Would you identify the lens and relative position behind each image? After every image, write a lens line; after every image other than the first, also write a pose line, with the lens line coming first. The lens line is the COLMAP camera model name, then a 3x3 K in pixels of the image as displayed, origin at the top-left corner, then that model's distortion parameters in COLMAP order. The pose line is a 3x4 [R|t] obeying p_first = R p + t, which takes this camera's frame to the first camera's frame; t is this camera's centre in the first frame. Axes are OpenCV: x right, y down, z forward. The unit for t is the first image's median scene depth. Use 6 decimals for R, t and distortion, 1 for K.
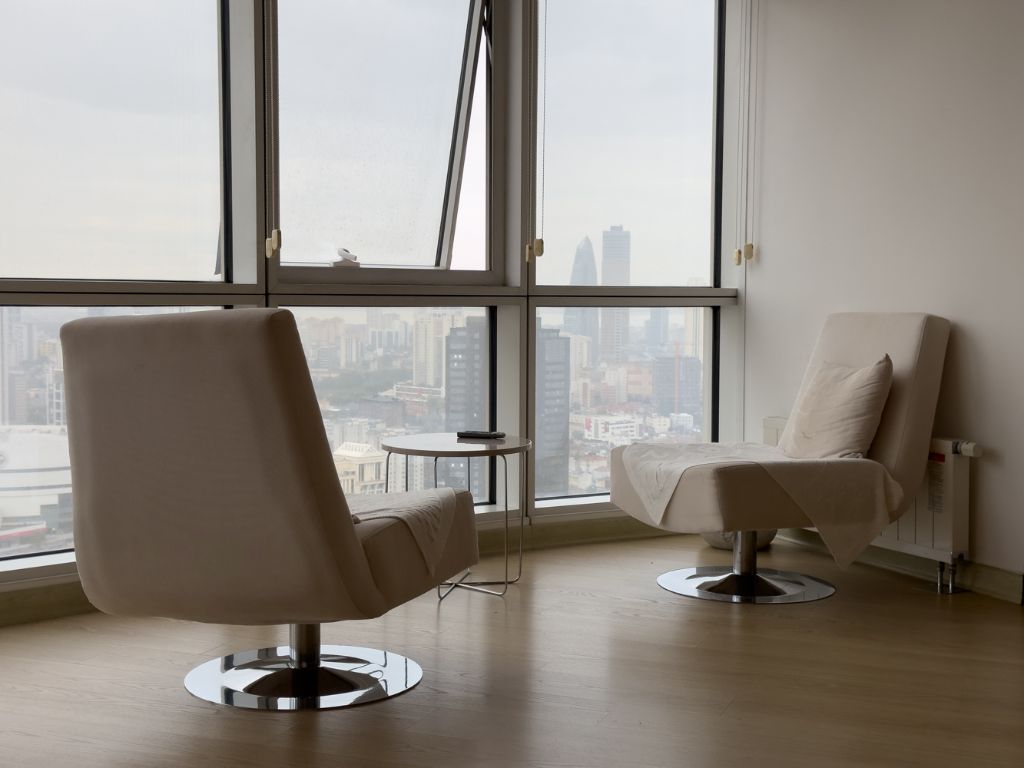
lens RADIAL K [[1430.9, 0, 508.6], [0, 1430.9, 380.4], [0, 0, 1]] dist [0.131372, -0.004290]
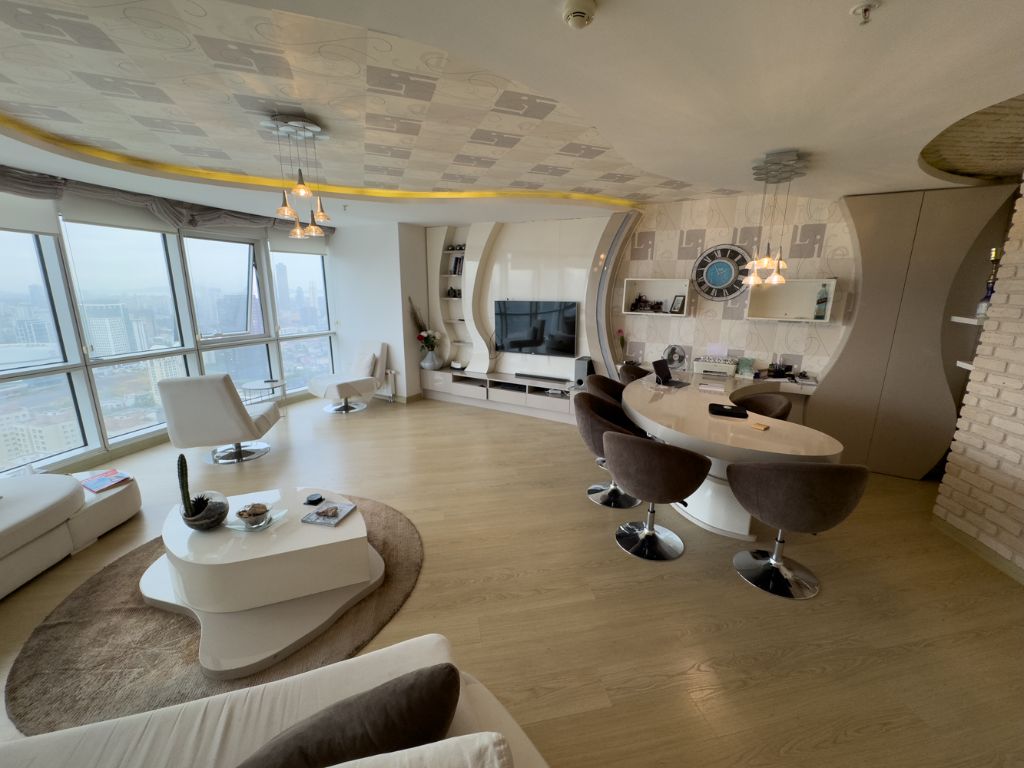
lens RADIAL K [[410.9, 0, 514.2], [0, 410.9, 384.7], [0, 0, 1]] dist [-0.003937, 0.000419]
pose [[0.838679, -0.121753, 0.530842, -0.054131], [0.027705, 0.982967, 0.181679, -0.127140], [-0.543920, -0.137664, 0.827768, -0.270598]]
